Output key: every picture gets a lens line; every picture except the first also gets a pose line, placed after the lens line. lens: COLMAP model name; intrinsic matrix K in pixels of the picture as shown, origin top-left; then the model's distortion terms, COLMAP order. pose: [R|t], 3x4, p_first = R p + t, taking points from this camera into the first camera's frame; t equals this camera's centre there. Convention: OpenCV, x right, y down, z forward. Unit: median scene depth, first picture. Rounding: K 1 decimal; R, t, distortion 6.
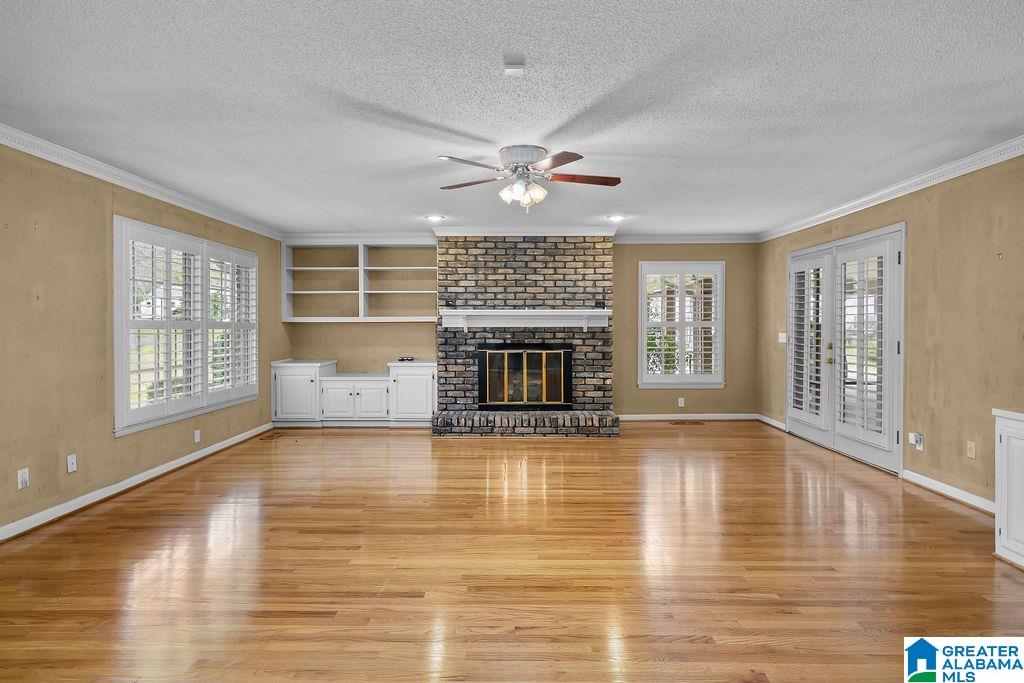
lens RADIAL K [[549.8, 0, 513.3], [0, 549.8, 326.9], [0, 0, 1]] dist [0.000609, -0.000449]
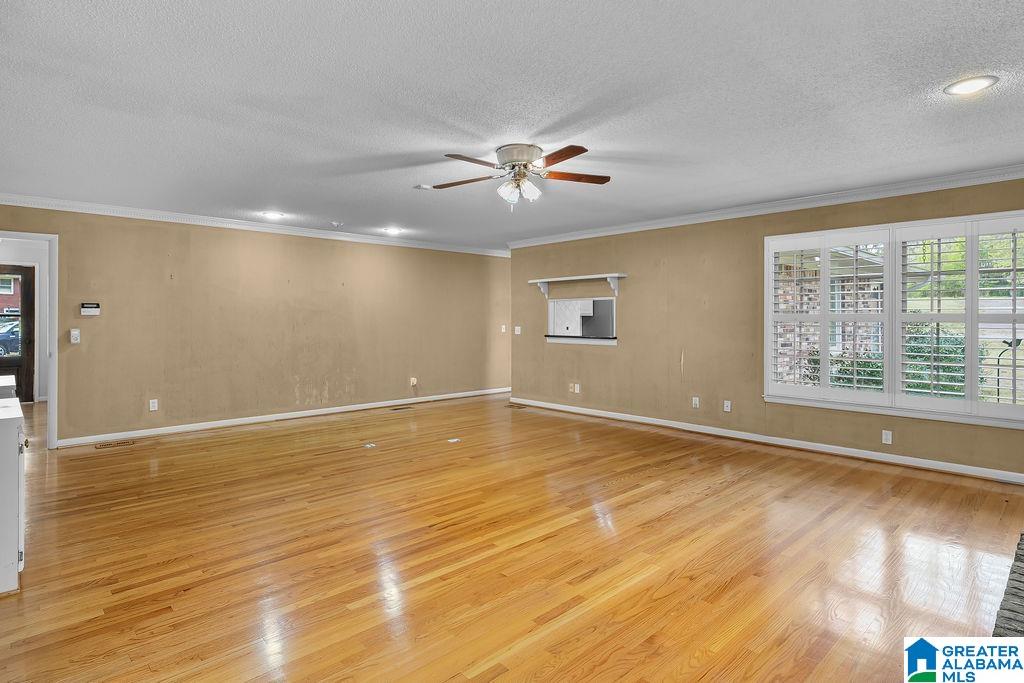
lens RADIAL K [[542.0, 0, 510.3], [0, 542.0, 318.1], [0, 0, 1]] dist [-0.000959, -0.000144]
pose [[-0.721547, 0.000276, -0.692365, 0.411636], [-0.000258, 1.000000, 0.000668, -0.002948], [0.692365, 0.000661, -0.721547, 0.965732]]
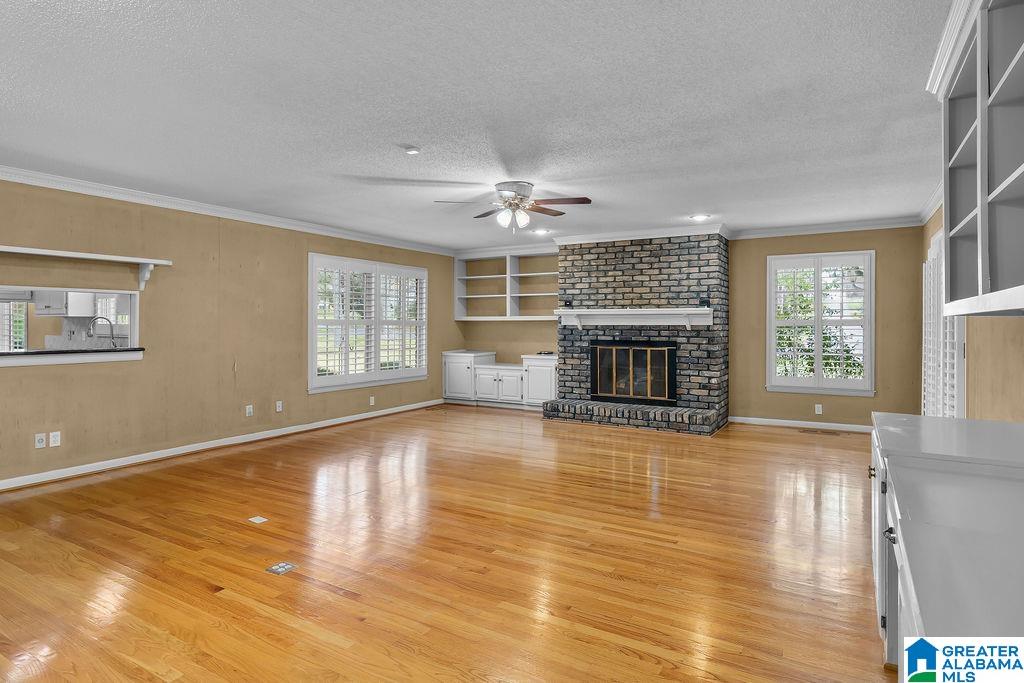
lens RADIAL K [[570.3, 0, 510.1], [0, 570.3, 320.6], [0, 0, 1]] dist [0.000683, 0.000282]
pose [[0.863271, -0.000111, -0.504741, 0.375018], [-0.004200, 0.999964, -0.007403, 0.000556], [0.504723, 0.008511, 0.863239, -0.072394]]
